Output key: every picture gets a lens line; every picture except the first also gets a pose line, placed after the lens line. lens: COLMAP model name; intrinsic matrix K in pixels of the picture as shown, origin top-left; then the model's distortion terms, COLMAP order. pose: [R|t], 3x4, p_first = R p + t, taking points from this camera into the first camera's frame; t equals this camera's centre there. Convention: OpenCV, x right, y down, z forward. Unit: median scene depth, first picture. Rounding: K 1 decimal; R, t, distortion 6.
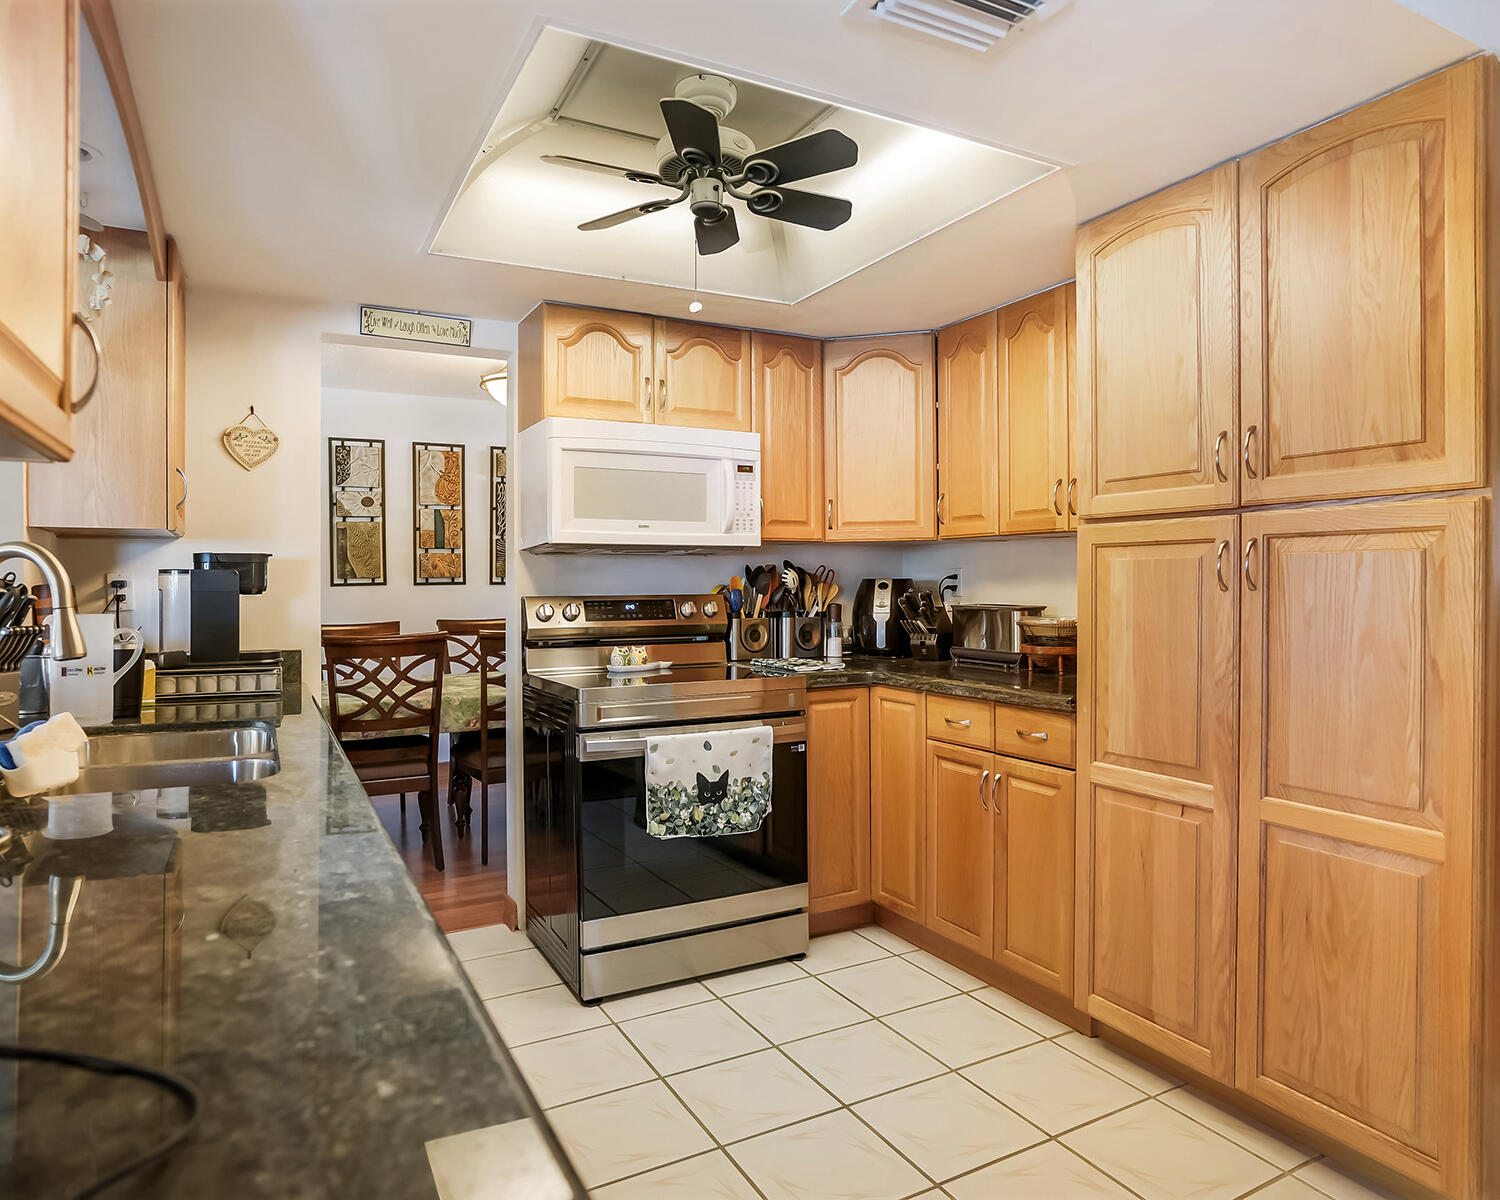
lens RADIAL K [[921.5, 0, 747.6], [0, 921.5, 593.1], [0, 0, 1]] dist [-0.047721, 0.010923]
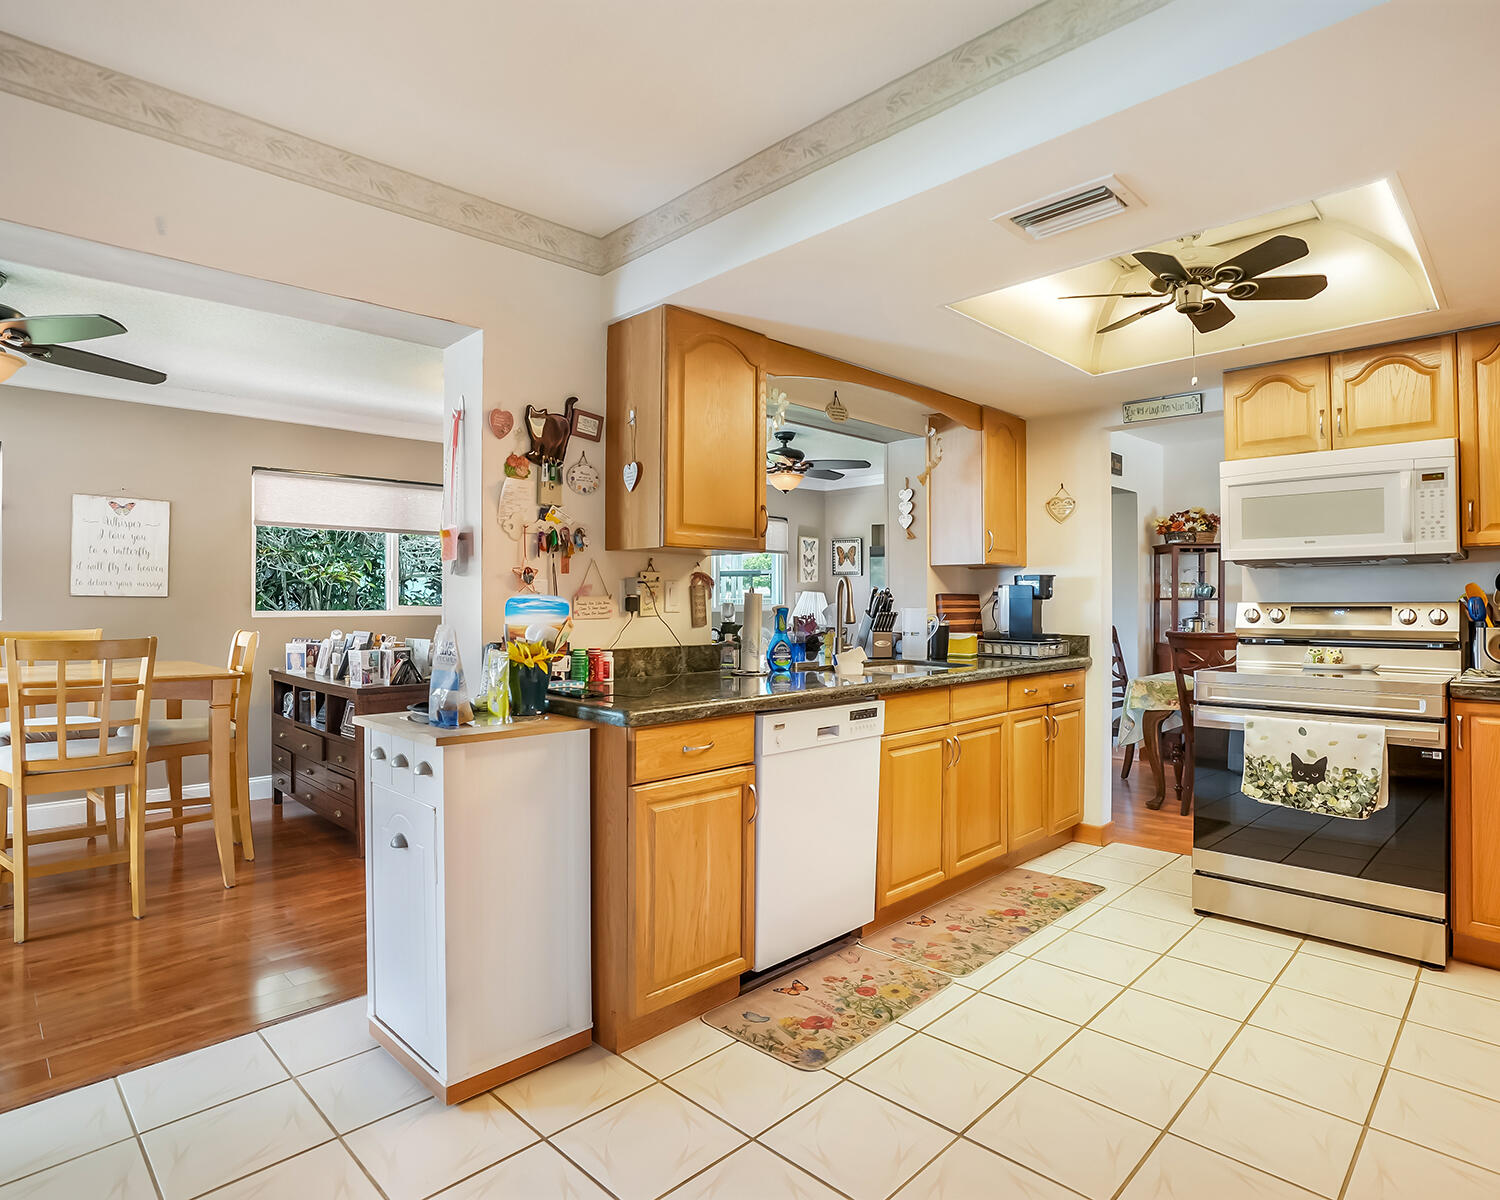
lens RADIAL K [[835.5, 0, 754.0], [0, 835.5, 595.7], [0, 0, 1]] dist [-0.065852, 0.025727]
pose [[0.296829, -0.002016, -0.954928, 0.669447], [-0.008680, 0.999951, -0.004809, 0.006012], [0.954891, 0.009716, 0.296797, 0.035380]]
